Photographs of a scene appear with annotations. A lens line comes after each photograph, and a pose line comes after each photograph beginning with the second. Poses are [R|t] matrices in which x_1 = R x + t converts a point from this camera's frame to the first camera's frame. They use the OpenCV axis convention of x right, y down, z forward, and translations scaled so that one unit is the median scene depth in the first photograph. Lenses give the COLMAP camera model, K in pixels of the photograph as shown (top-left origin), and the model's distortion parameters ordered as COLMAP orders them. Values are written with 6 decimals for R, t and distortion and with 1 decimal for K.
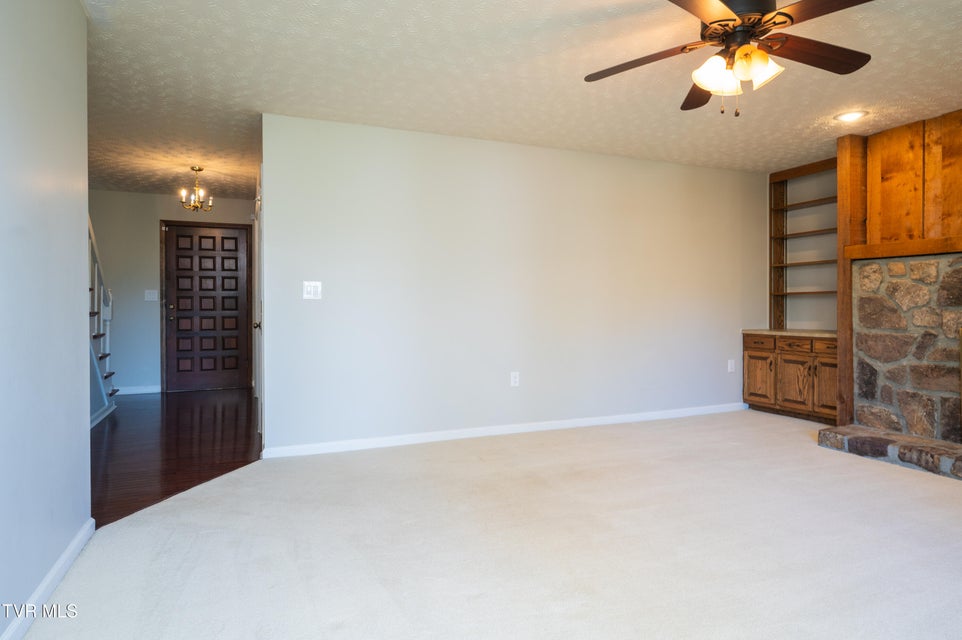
lens RADIAL K [[544.8, 0, 483.0], [0, 544.8, 314.9], [0, 0, 1]] dist [-0.000044, 0.000085]
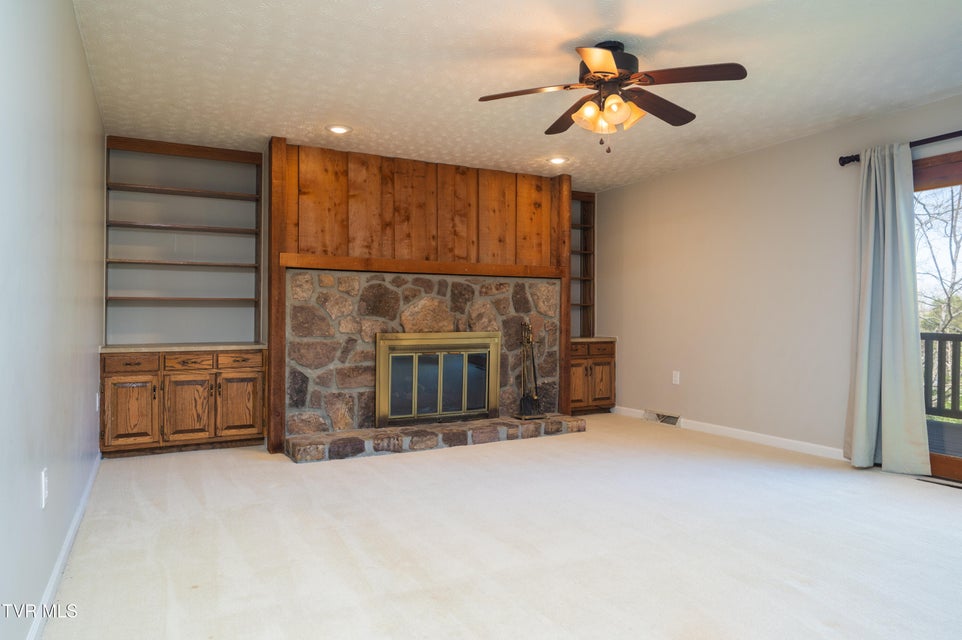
lens RADIAL K [[623.5, 0, 481.9], [0, 623.5, 315.5], [0, 0, 1]] dist [-0.002671, 0.000820]
pose [[-0.069432, -0.002855, 0.997583, -0.482874], [0.010439, 0.999939, 0.003588, -0.016191], [-0.997532, 0.010663, -0.069398, 0.765613]]
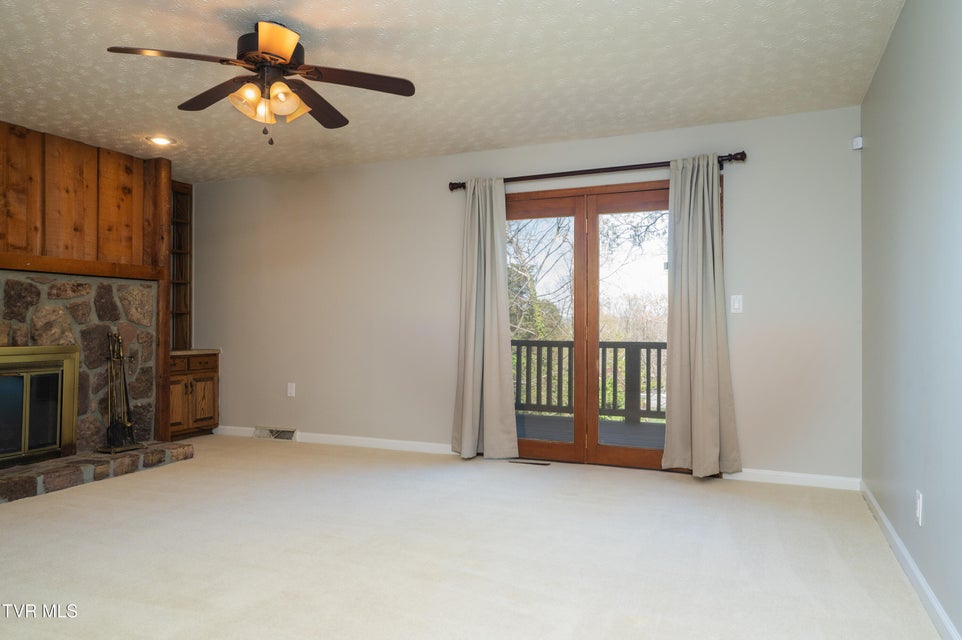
lens RADIAL K [[650.3, 0, 482.4], [0, 650.3, 325.8], [0, 0, 1]] dist [-0.009661, -0.002308]
pose [[-0.675680, -0.004719, 0.737180, -0.443182], [0.005425, 0.999921, 0.011373, -0.017139], [-0.737175, 0.011683, -0.675601, 0.831784]]
